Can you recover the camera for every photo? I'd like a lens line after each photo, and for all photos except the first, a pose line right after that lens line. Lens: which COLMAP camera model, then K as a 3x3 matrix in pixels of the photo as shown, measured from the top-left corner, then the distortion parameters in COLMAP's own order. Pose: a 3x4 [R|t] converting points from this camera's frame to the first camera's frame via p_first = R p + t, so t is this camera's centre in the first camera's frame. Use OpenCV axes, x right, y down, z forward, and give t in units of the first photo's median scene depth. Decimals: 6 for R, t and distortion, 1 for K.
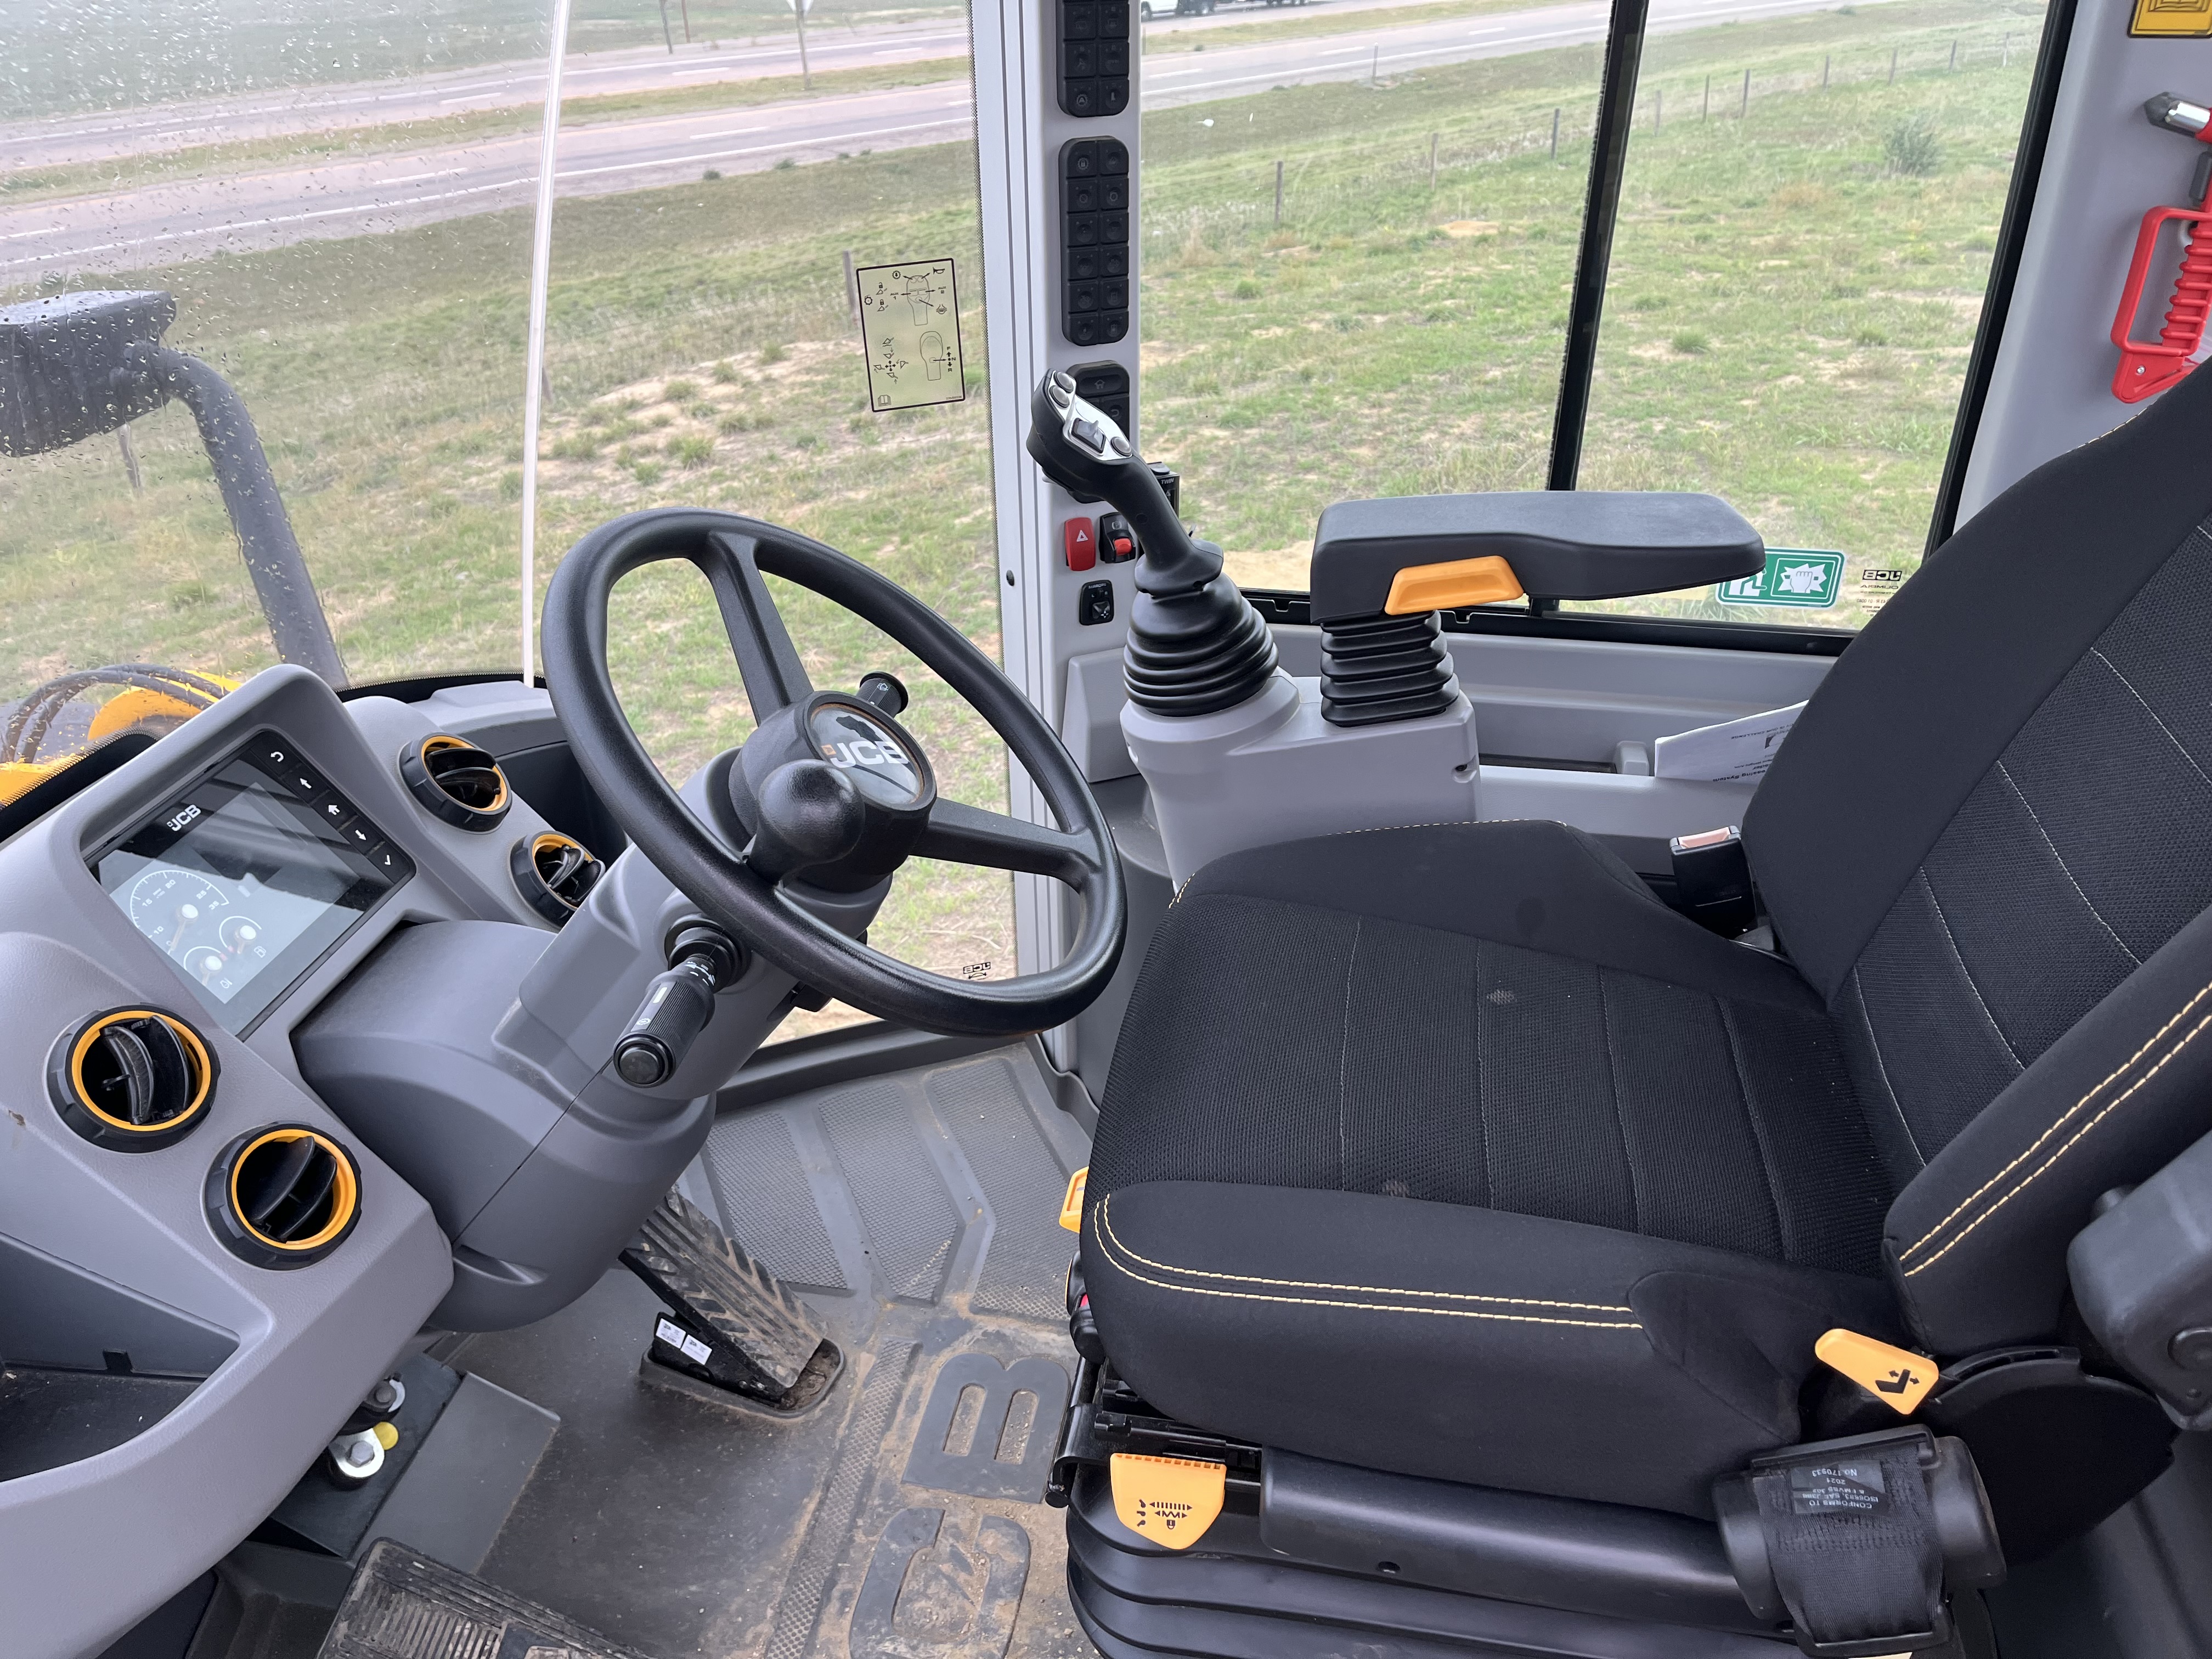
lens RADIAL K [[1691.4, 0, 1106.1], [0, 1691.4, 875.0], [0, 0, 1]] dist [0.053803, -0.088627]
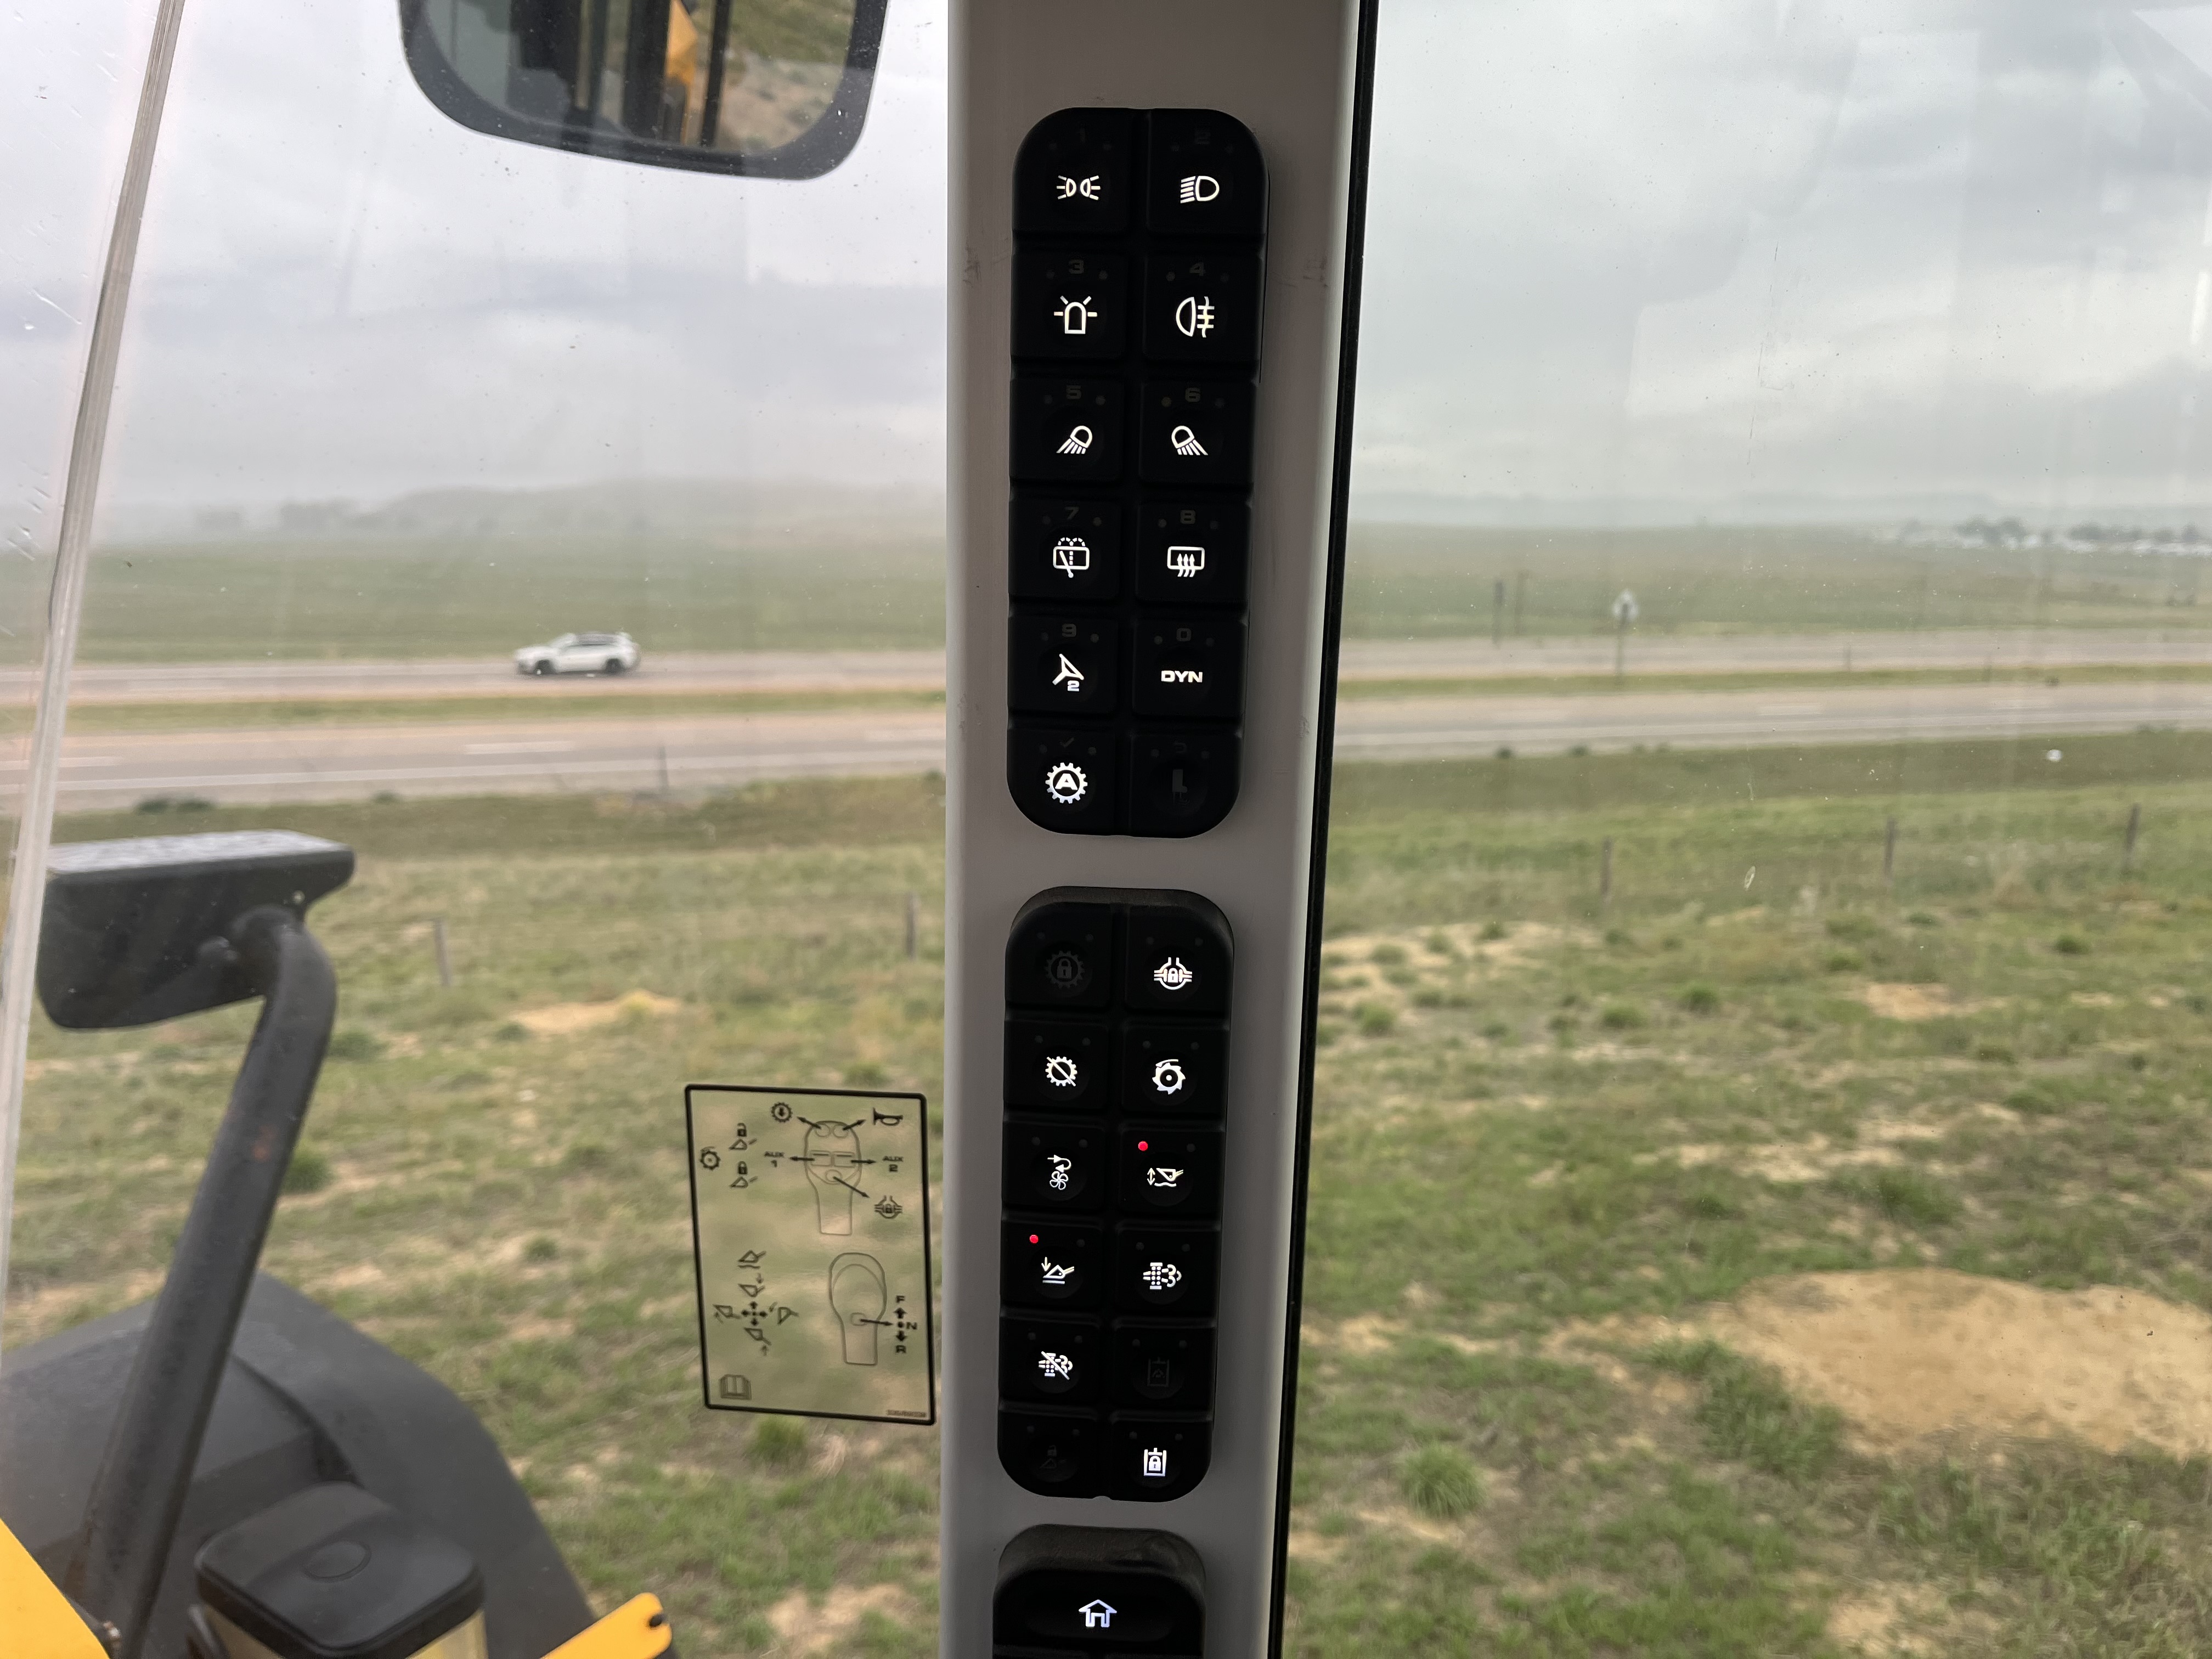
lens RADIAL K [[1691.4, 0, 1109.3], [0, 1691.4, 848.0], [0, 0, 1]] dist [0.053803, -0.088627]
pose [[0.894033, 0.130231, -0.428654, 0.015728], [-0.262481, 0.927660, -0.265613, -0.046885], [0.363054, 0.349981, 0.863542, 0.095320]]
